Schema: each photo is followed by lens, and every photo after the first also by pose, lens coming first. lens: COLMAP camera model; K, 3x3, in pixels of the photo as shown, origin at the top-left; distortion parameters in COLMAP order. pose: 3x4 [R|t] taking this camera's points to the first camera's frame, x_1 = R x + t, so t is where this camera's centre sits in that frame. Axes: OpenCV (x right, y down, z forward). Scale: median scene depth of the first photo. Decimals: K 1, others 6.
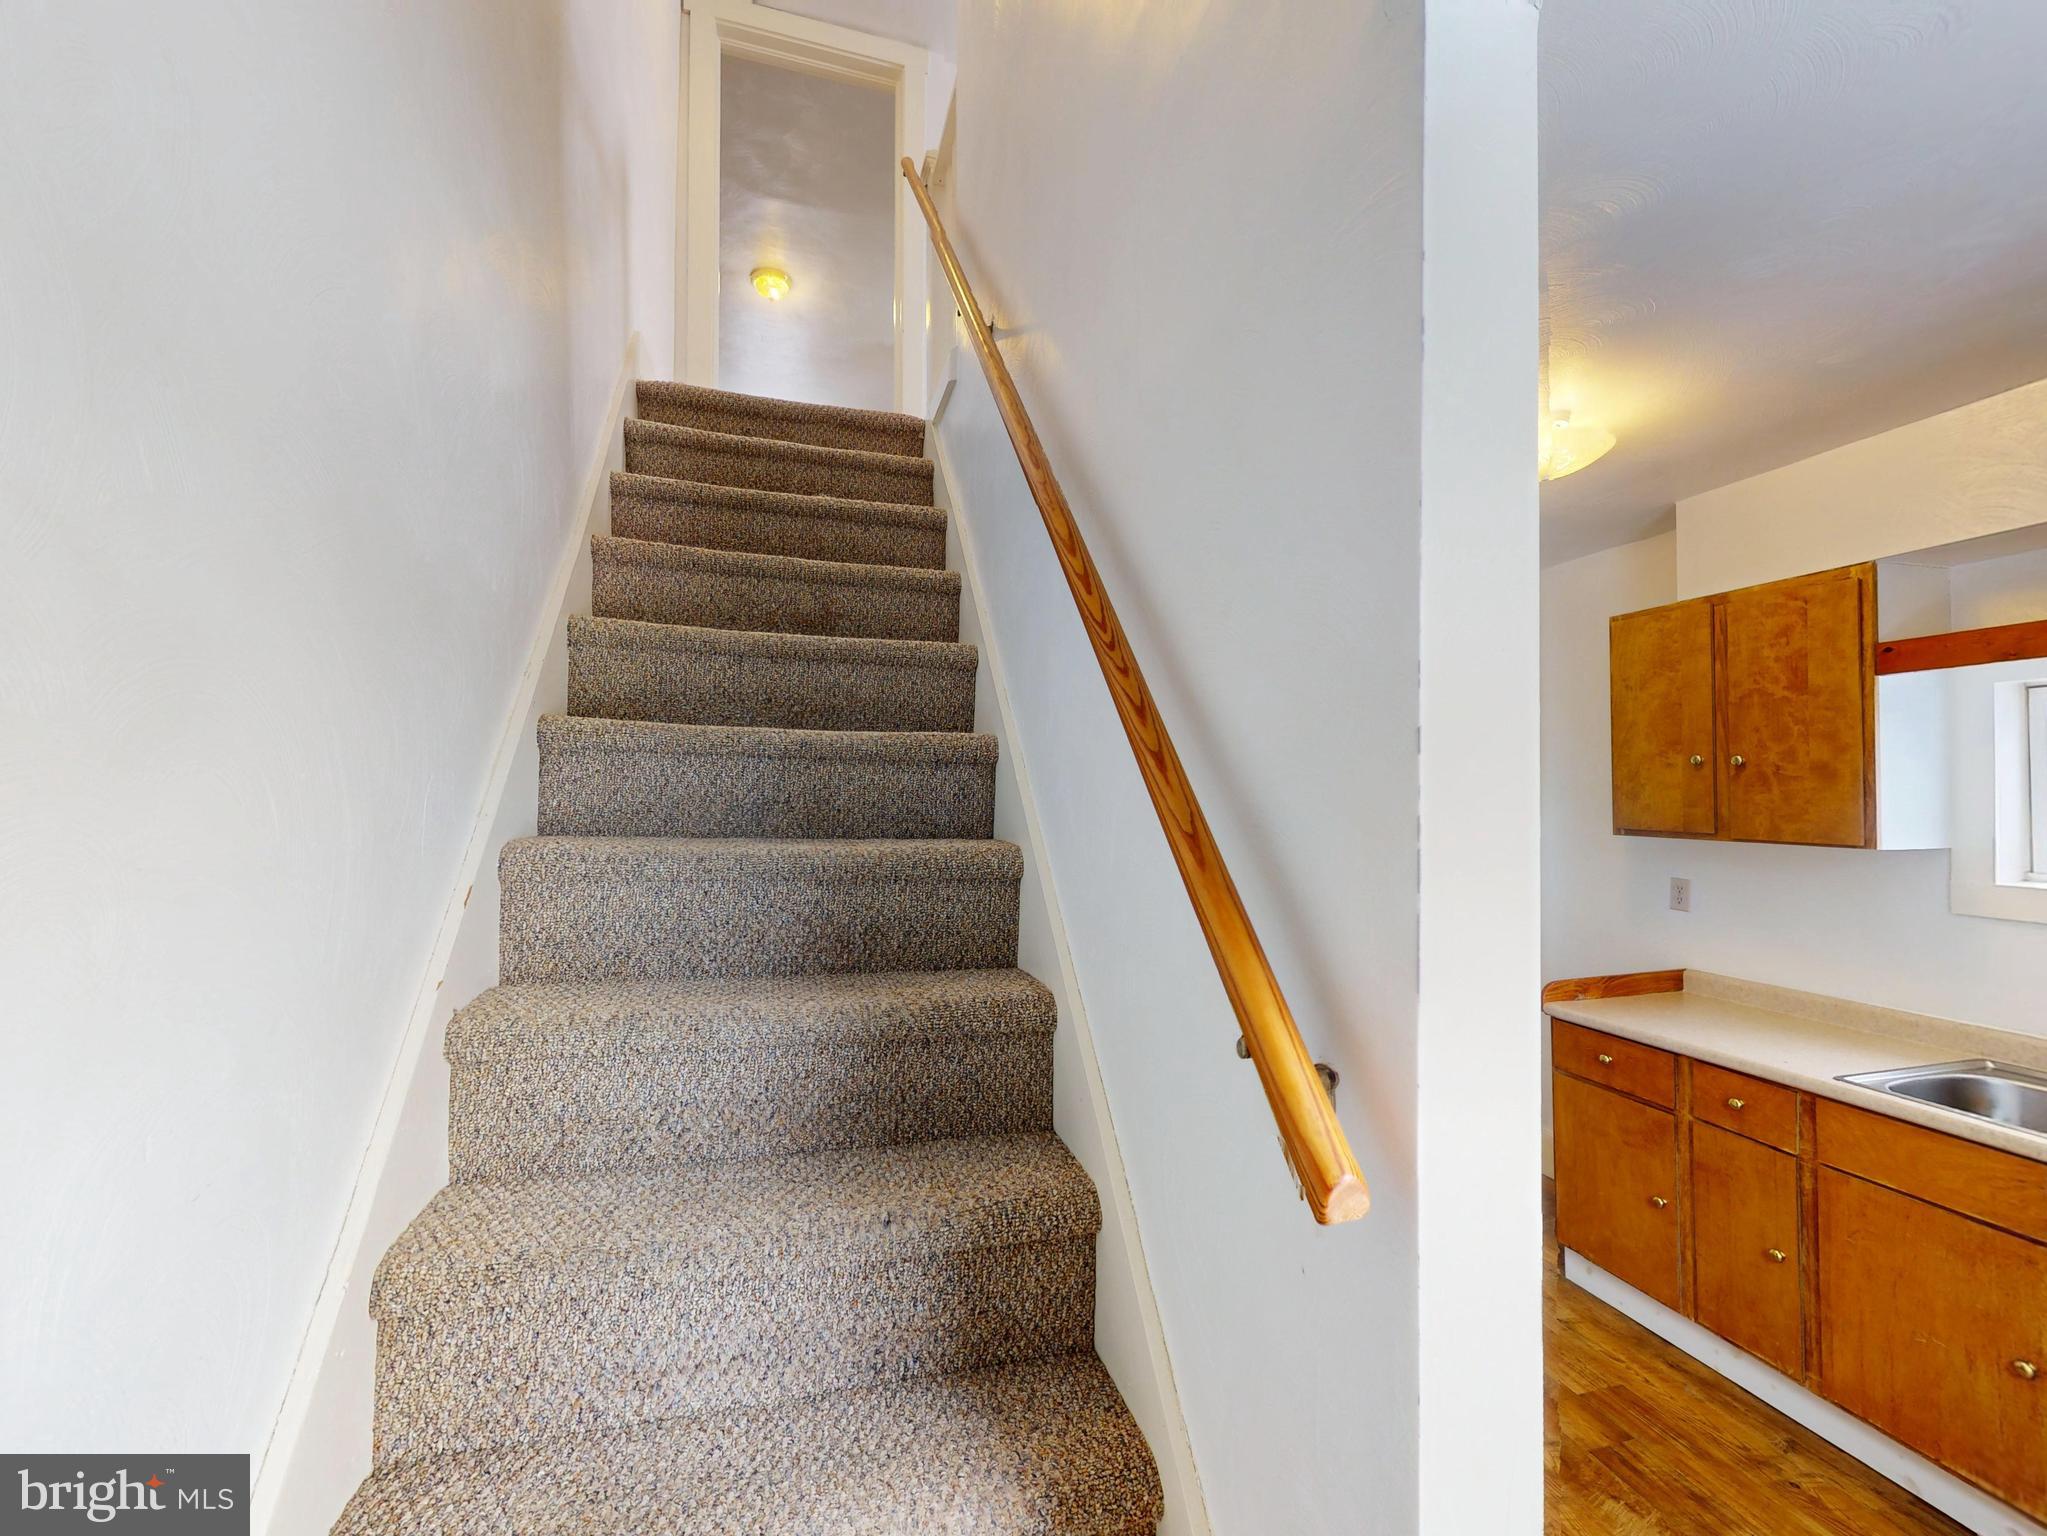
lens RADIAL K [[861.4, 0, 1019.9], [0, 861.4, 765.3], [0, 0, 1]] dist [-0.011653, 0.000433]
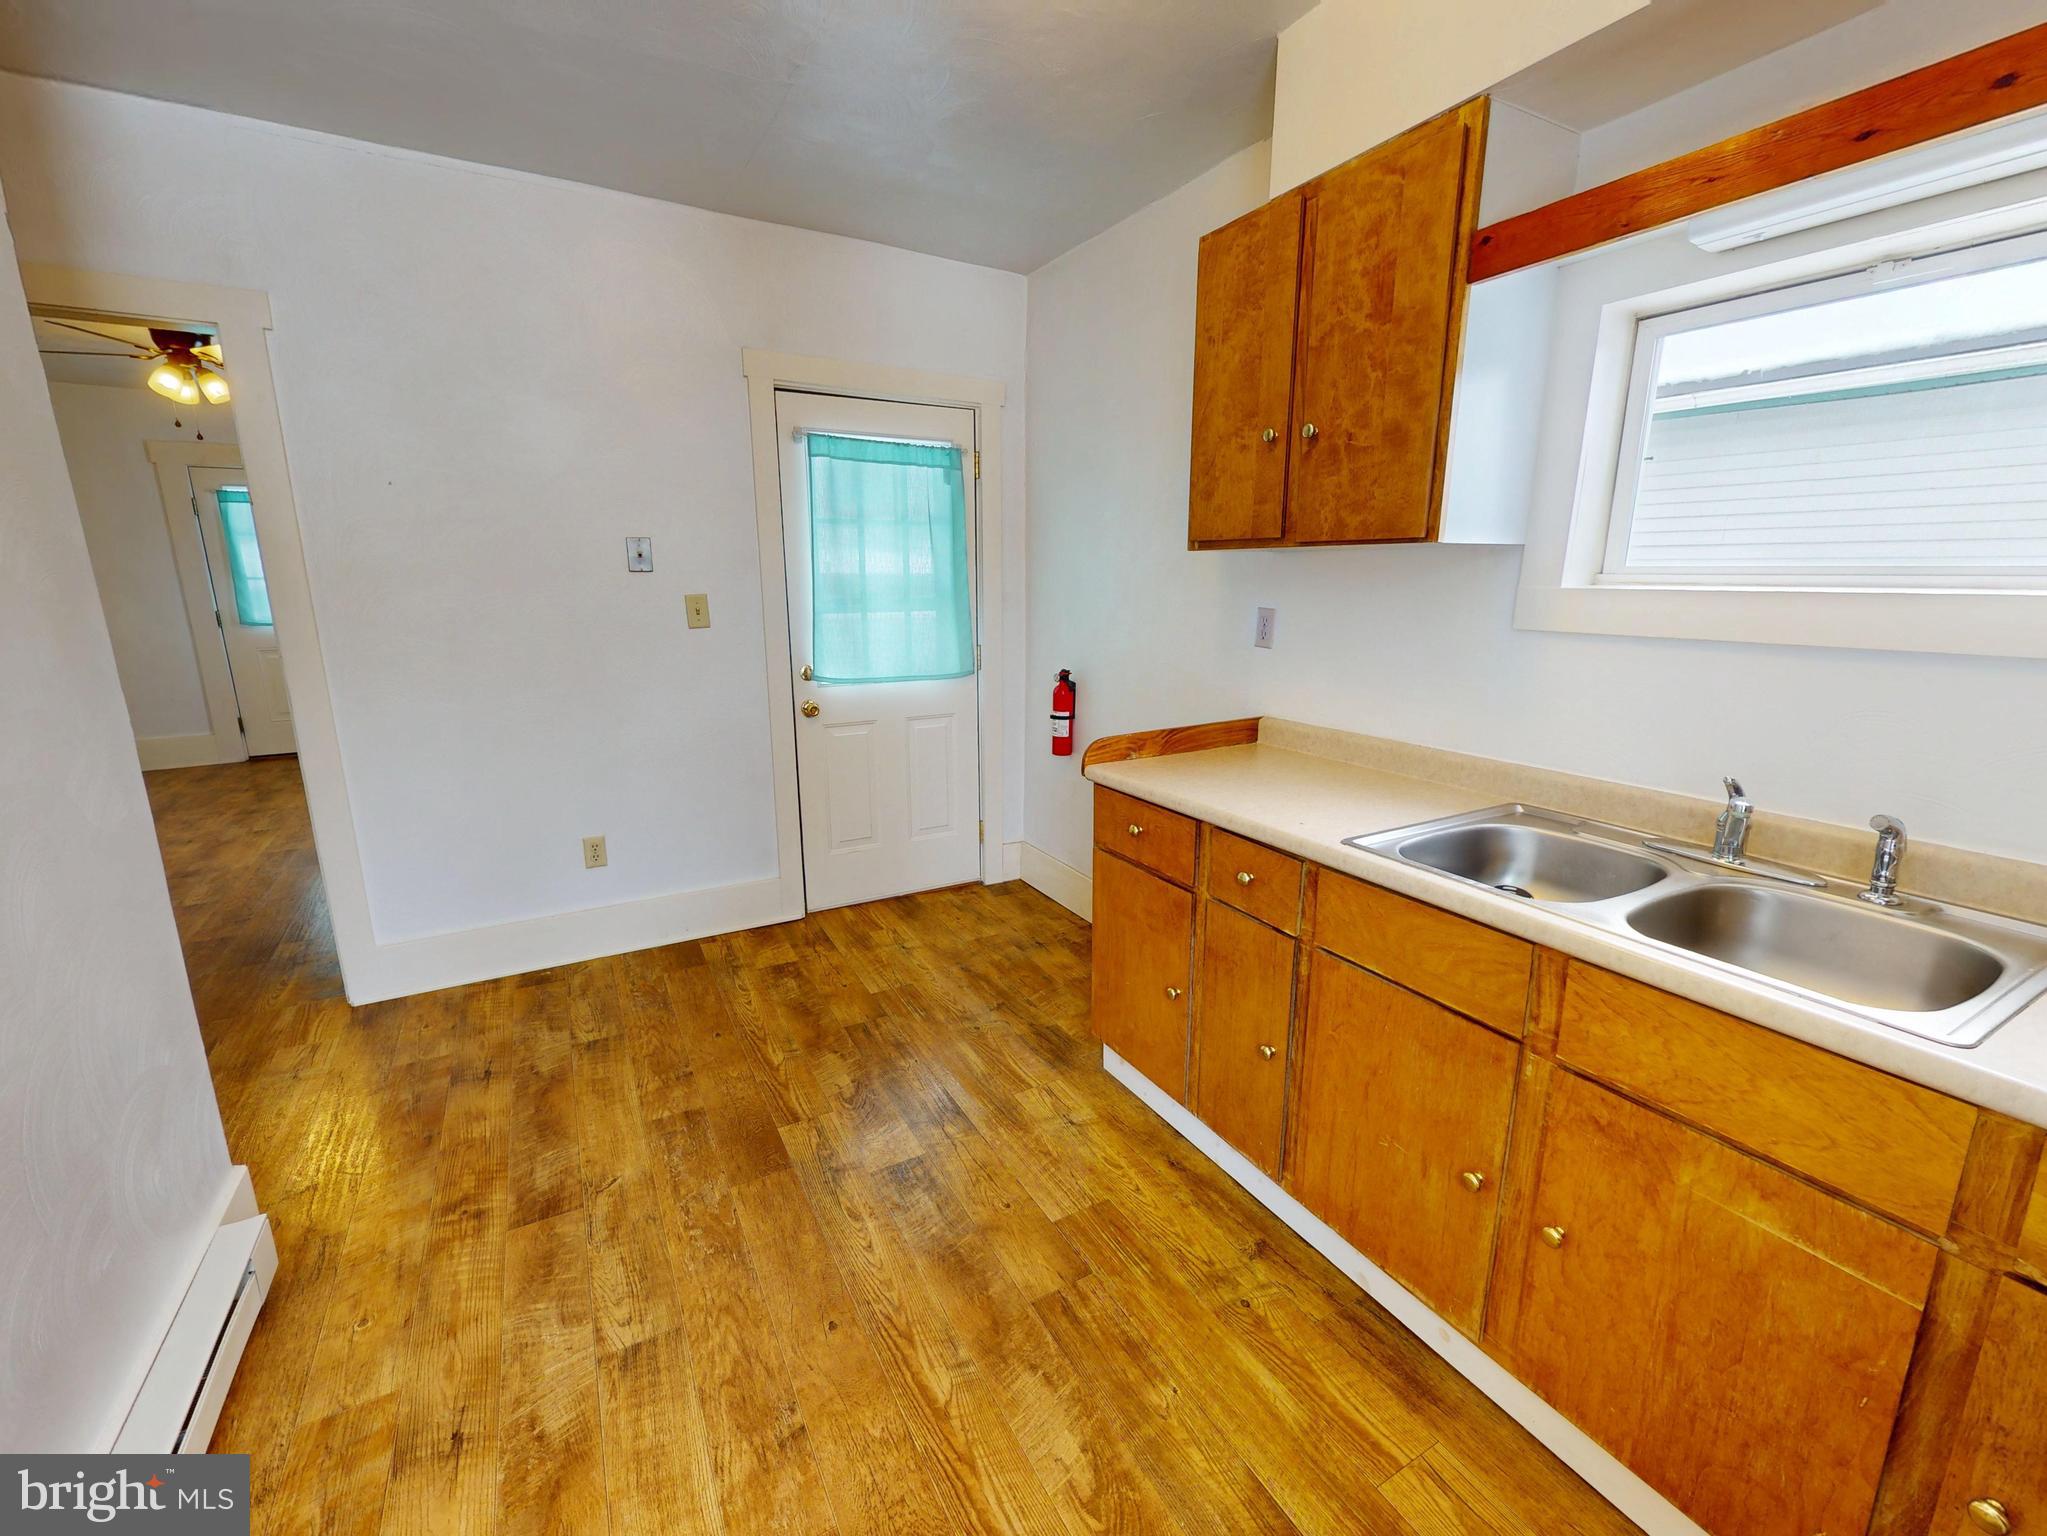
lens RADIAL K [[861.4, 0, 1037.6], [0, 861.4, 780.8], [0, 0, 1]] dist [-0.011653, 0.000433]
pose [[0.965075, -0.064388, 0.253940, 0.457980], [-0.004614, 0.964998, 0.262216, 0.103296], [-0.261935, -0.254229, 0.930998, 0.334932]]
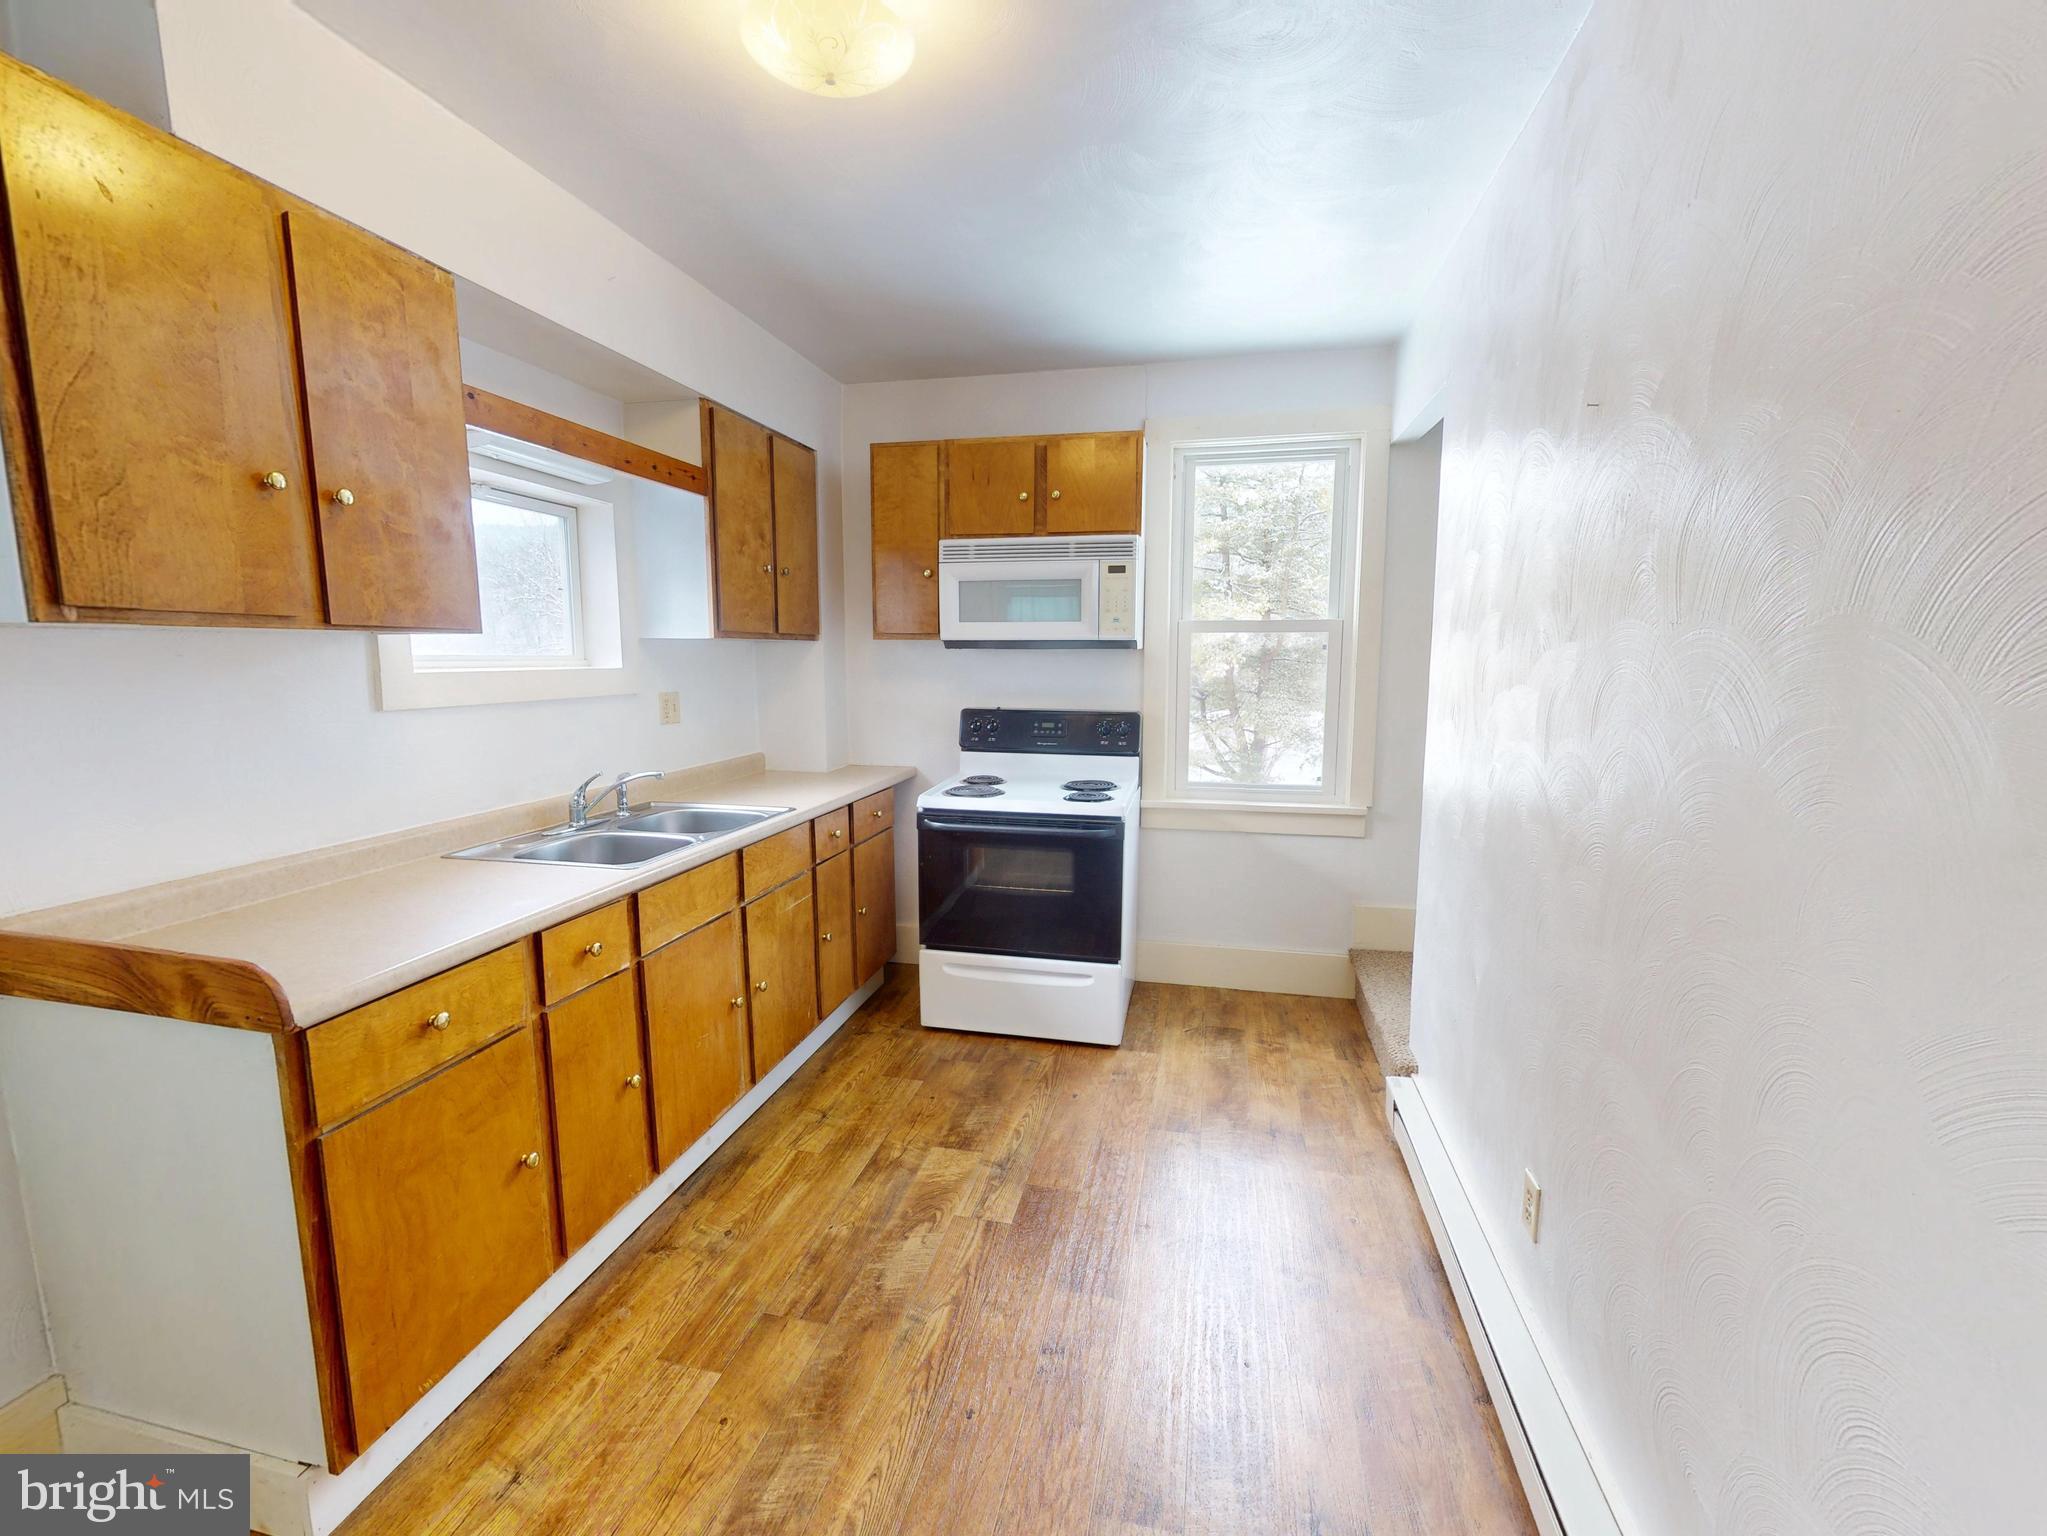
lens RADIAL K [[861.4, 0, 1029.7], [0, 861.4, 763.5], [0, 0, 1]] dist [-0.011653, 0.000433]
pose [[-0.895057, -0.063290, 0.441438, 0.119579], [-0.020515, 0.994674, 0.101011, 0.128278], [-0.445480, 0.081354, -0.891588, 1.509998]]
